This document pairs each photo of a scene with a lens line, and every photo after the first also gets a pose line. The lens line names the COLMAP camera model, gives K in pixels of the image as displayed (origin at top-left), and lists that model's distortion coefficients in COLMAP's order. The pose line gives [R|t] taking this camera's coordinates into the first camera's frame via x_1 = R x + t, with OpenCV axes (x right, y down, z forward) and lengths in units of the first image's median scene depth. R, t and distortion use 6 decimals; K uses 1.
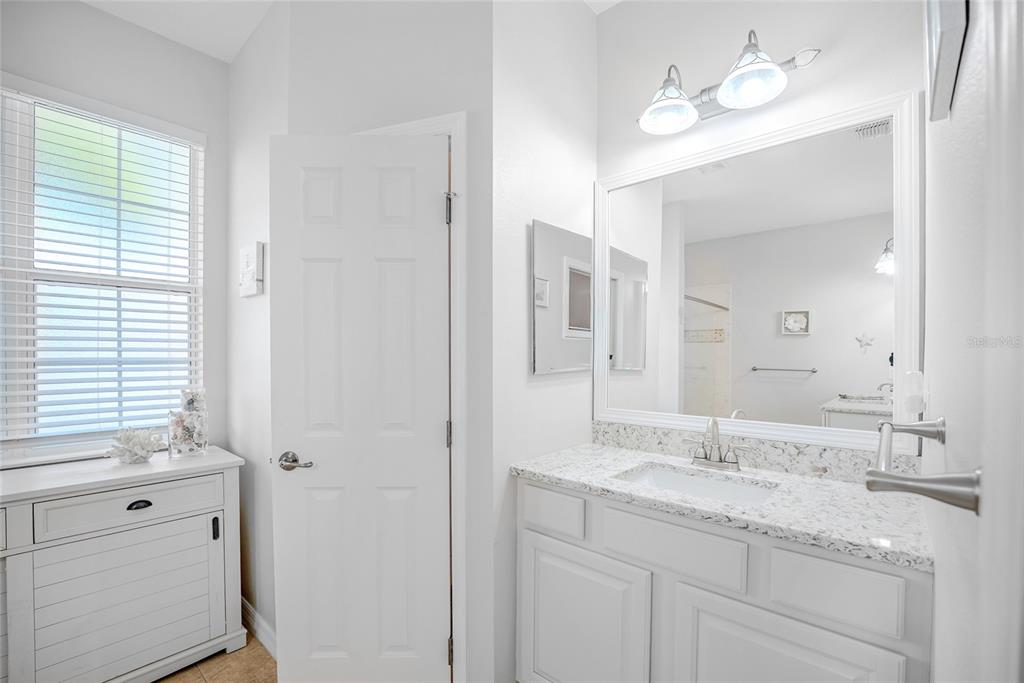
lens RADIAL K [[430.2, 0, 504.7], [0, 430.2, 357.2], [0, 0, 1]] dist [-0.017105, -0.002730]
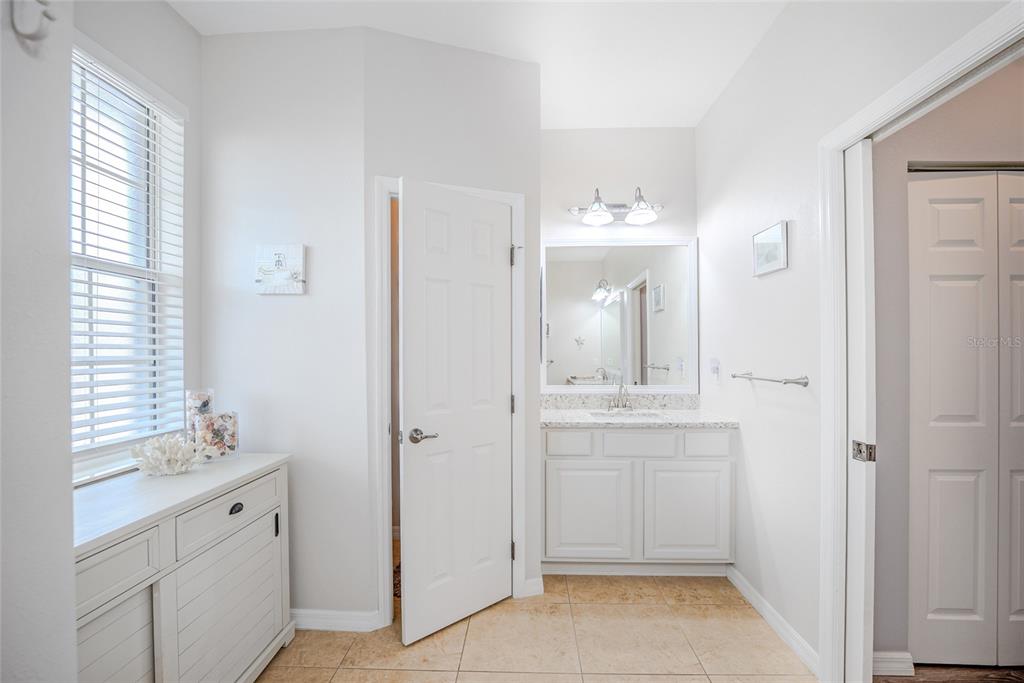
lens RADIAL K [[430.2, 0, 501.6], [0, 430.2, 346.7], [0, 0, 1]] dist [-0.017105, -0.002730]
pose [[0.784750, 0.002595, 0.619807, -0.919289], [0.006208, 0.999908, -0.012046, -0.003712], [-0.619781, 0.013301, 0.784662, -0.132019]]
